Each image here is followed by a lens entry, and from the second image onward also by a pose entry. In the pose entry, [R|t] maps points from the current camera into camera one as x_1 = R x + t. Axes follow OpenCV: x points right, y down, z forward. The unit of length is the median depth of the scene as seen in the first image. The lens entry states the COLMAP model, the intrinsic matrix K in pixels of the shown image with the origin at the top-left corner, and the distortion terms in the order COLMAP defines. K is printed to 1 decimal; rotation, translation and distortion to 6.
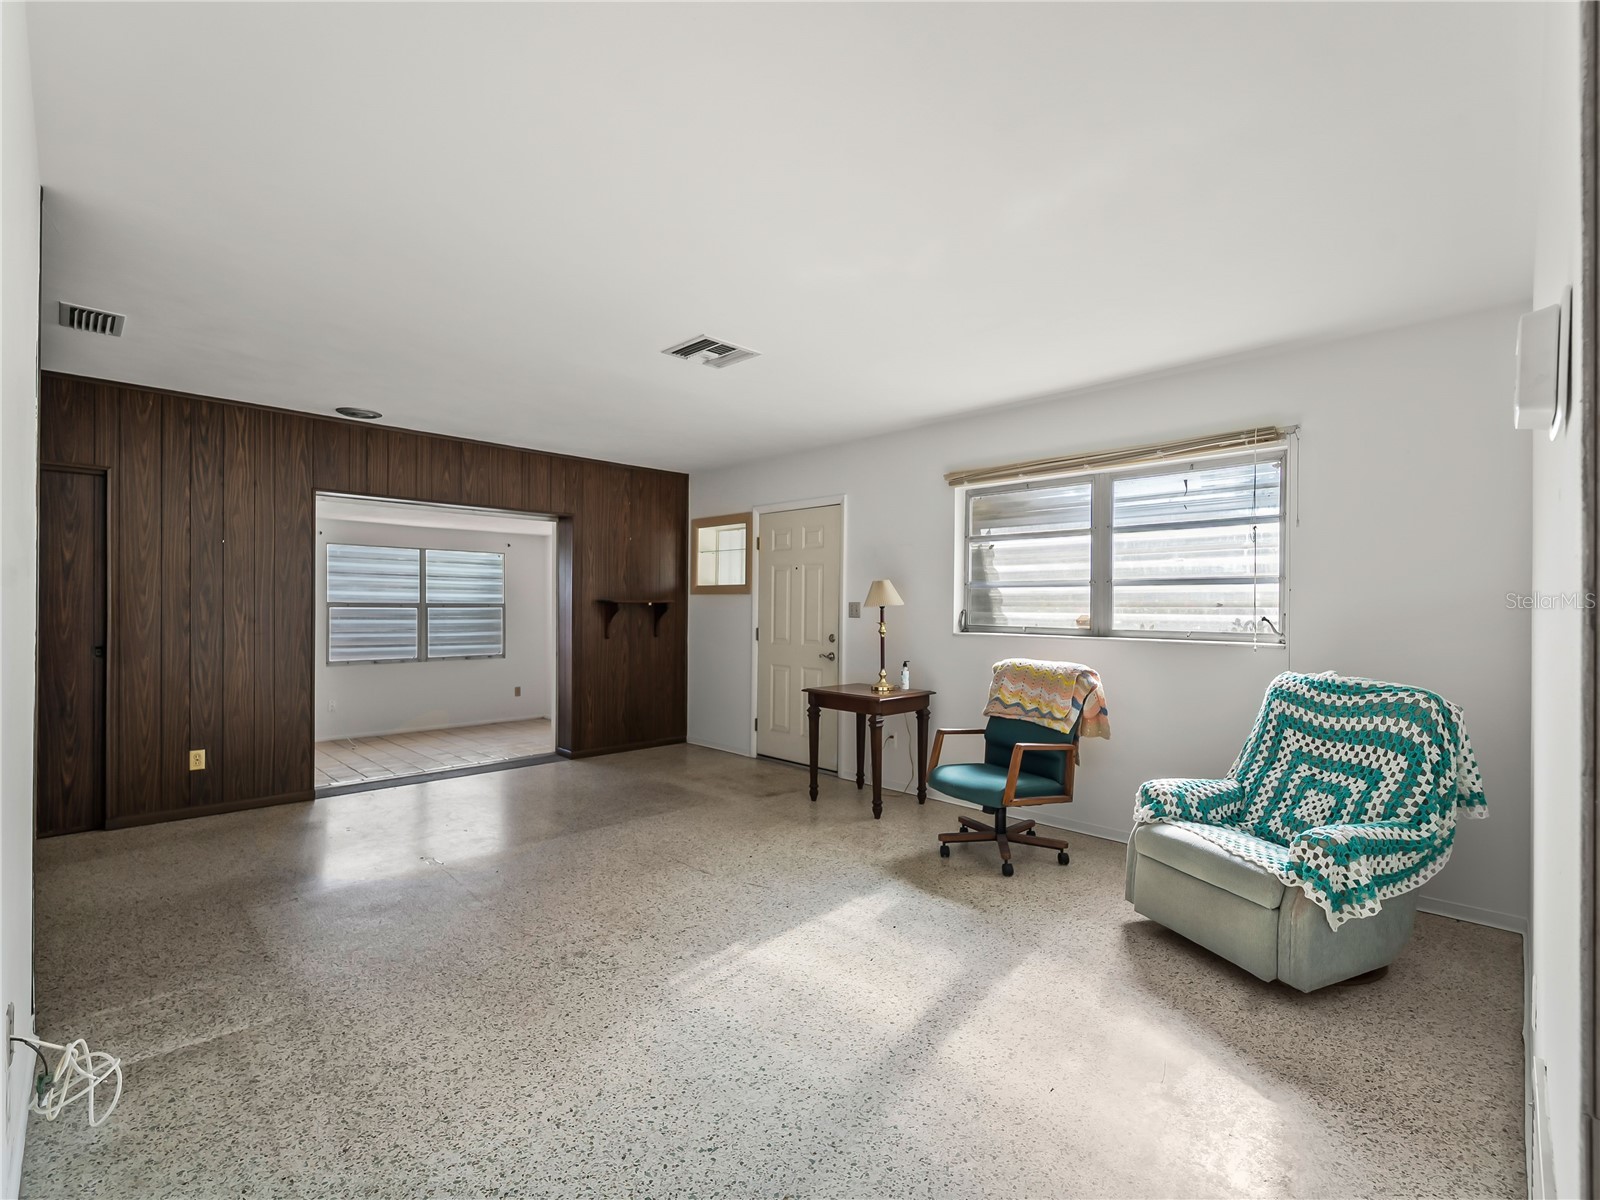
lens RADIAL K [[706.7, 0, 801.9], [0, 706.7, 611.3], [0, 0, 1]] dist [0.000687, -0.002656]
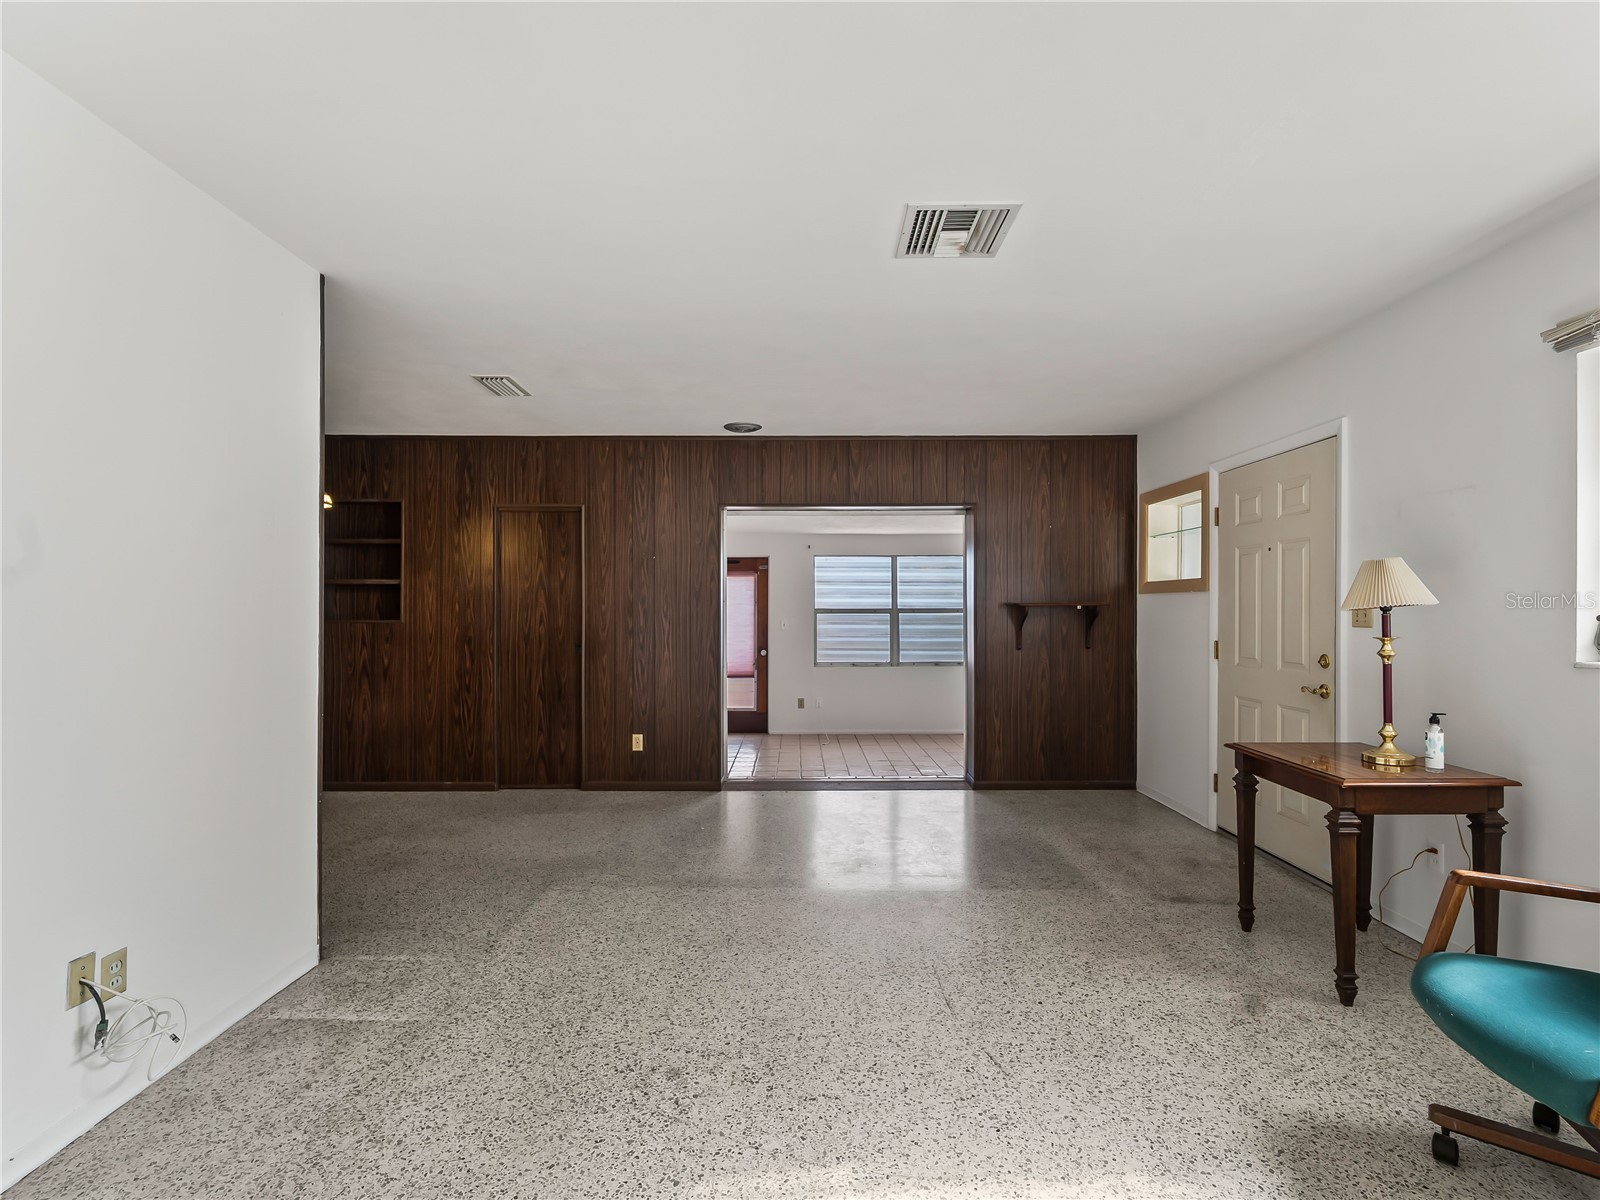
lens RADIAL K [[718.0, 0, 816.3], [0, 718.0, 610.3], [0, 0, 1]] dist [-0.002197, -0.001289]
pose [[0.718459, -0.007801, -0.695526, 0.188741], [0.002019, 0.999956, -0.009130, -0.000262], [0.695566, 0.005155, 0.718443, 0.317271]]
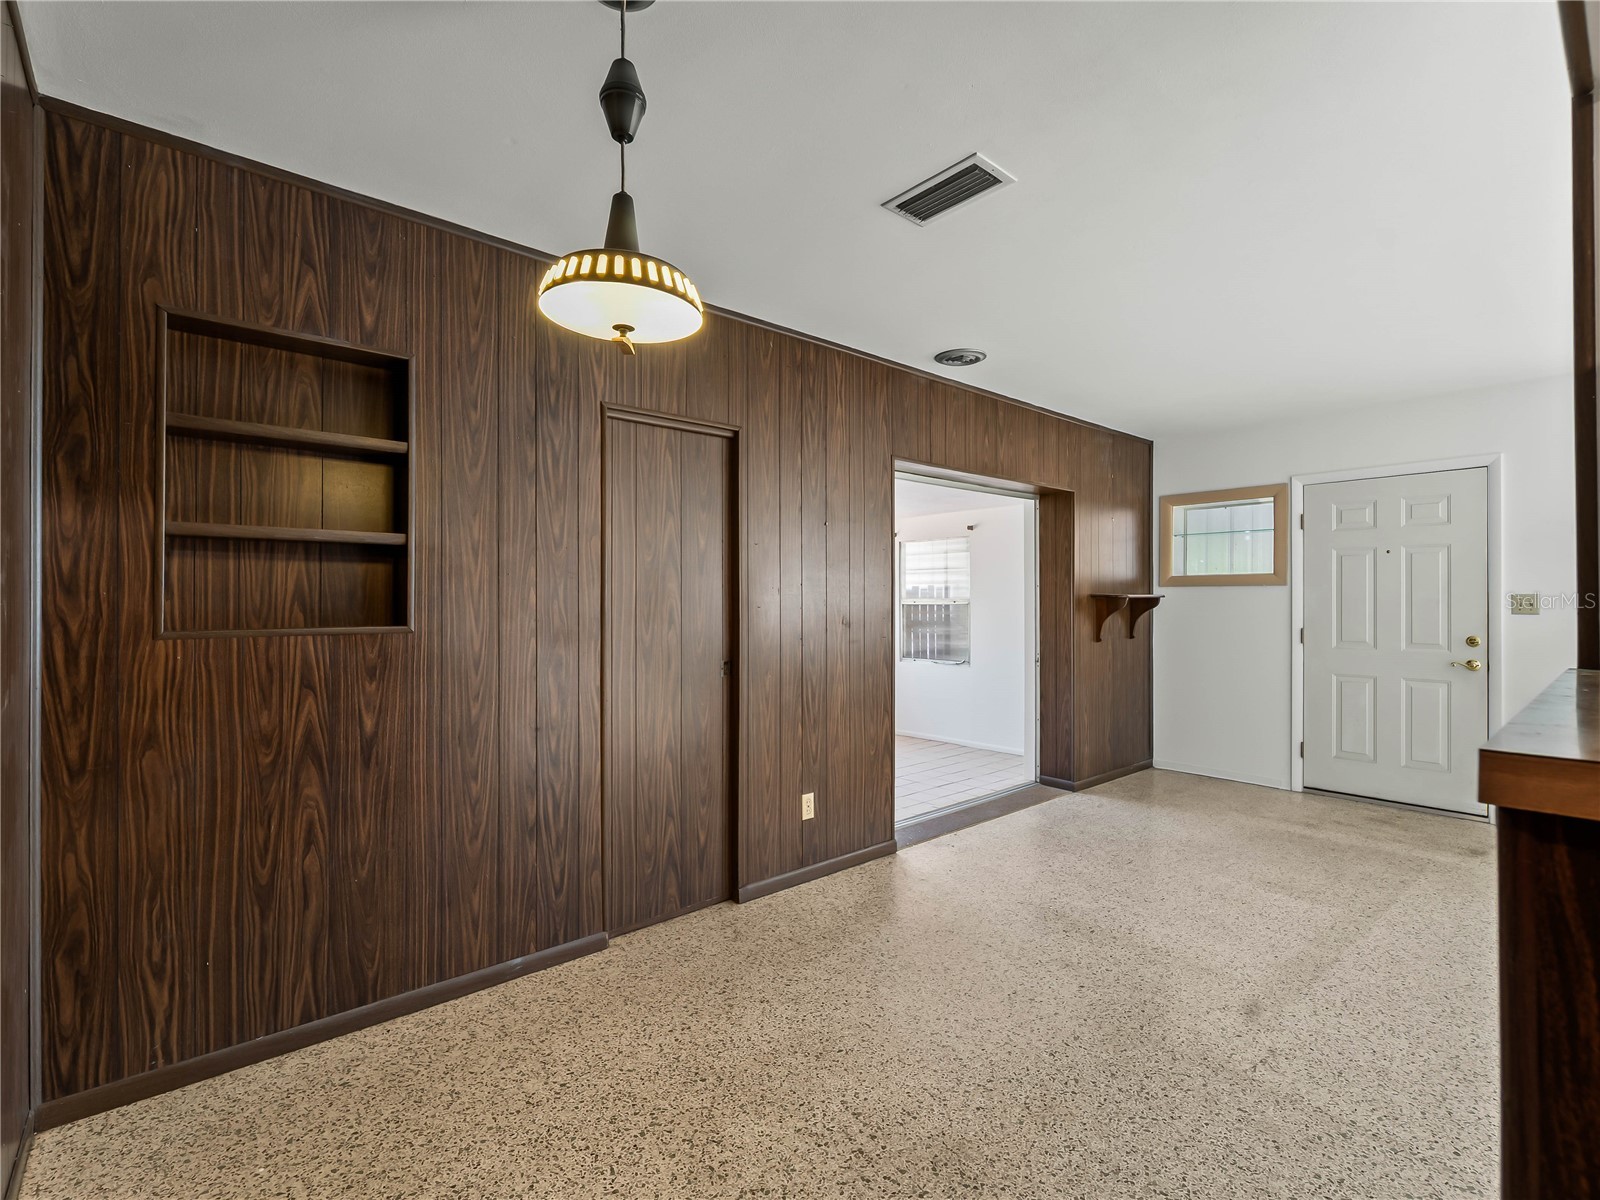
lens RADIAL K [[720.4, 0, 813.2], [0, 720.4, 599.3], [0, 0, 1]] dist [-0.001335, -0.001601]
pose [[0.996582, -0.009593, -0.082055, -0.731600], [0.008836, 0.999915, -0.009577, -0.007892], [0.082140, 0.008820, 0.996582, 0.198329]]
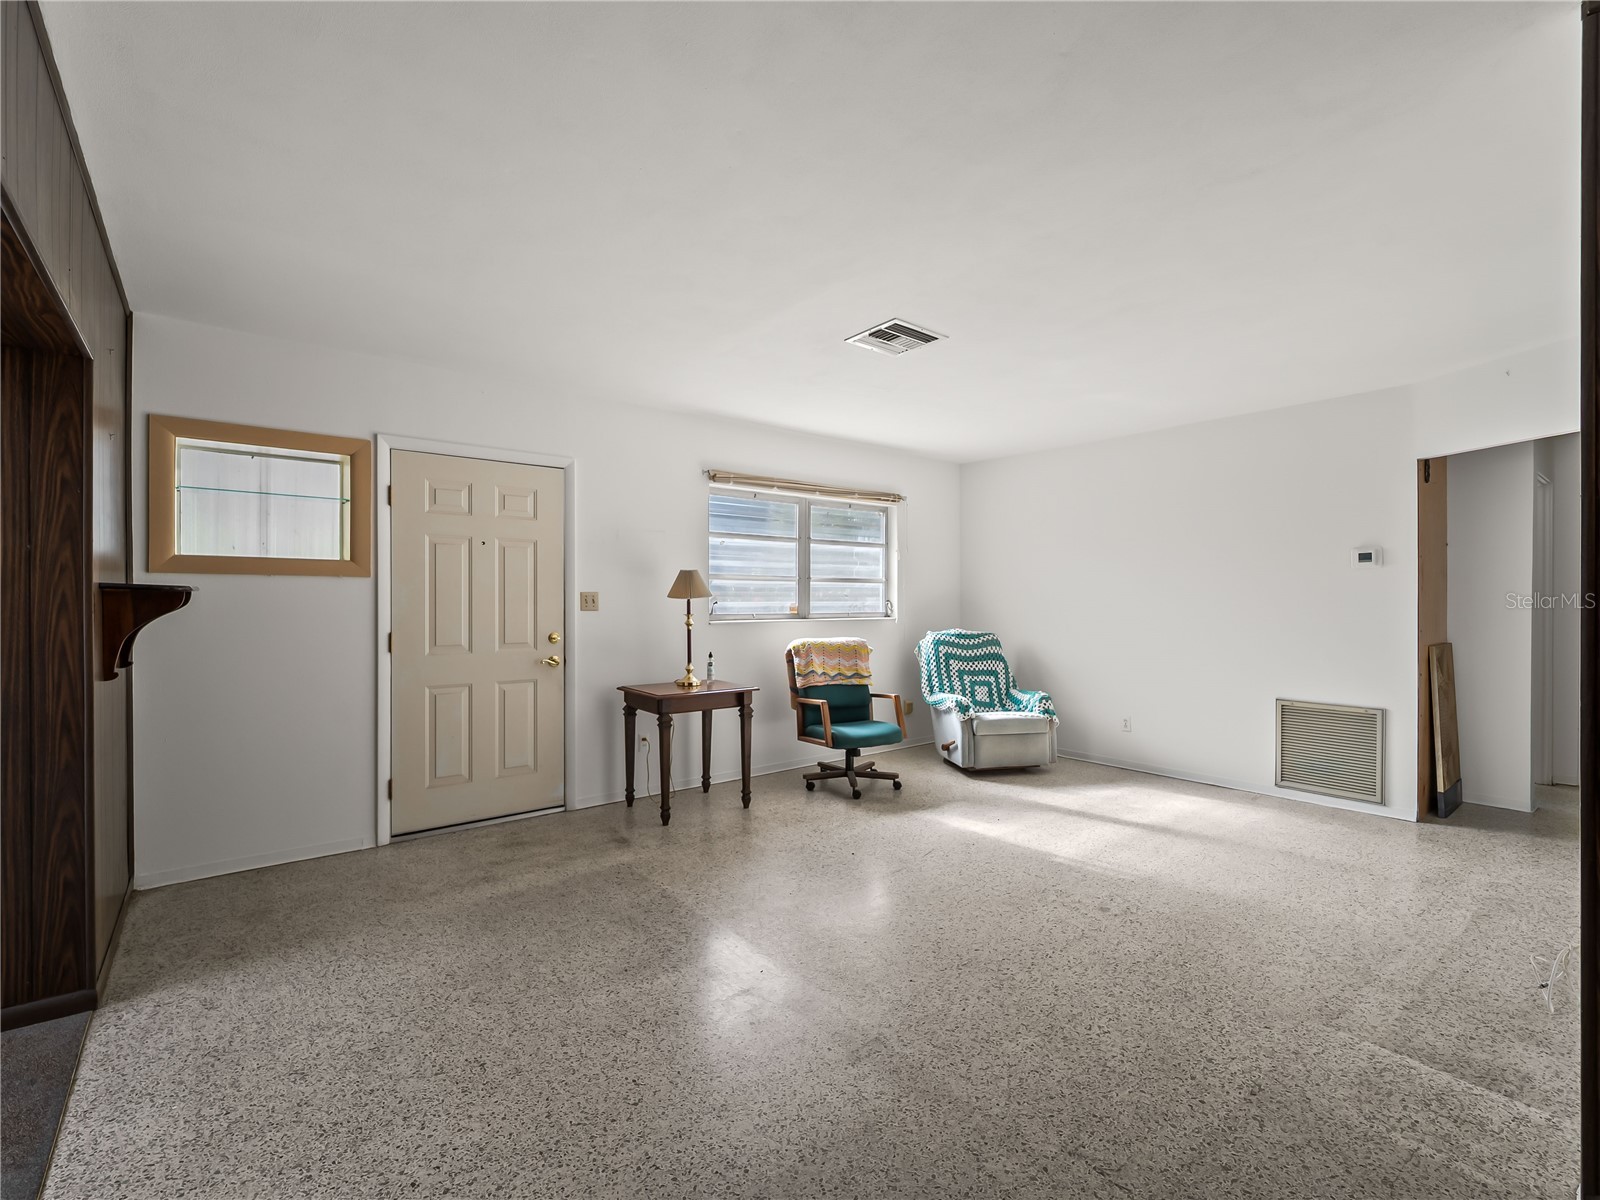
lens RADIAL K [[722.8, 0, 792.0], [0, 722.8, 605.1], [0, 0, 1]] dist [-0.001242, -0.000633]
pose [[0.126852, -0.018124, 0.991756, -0.863495], [0.004956, 0.999832, 0.017637, -0.013233], [-0.991909, 0.002677, 0.126921, 0.769494]]
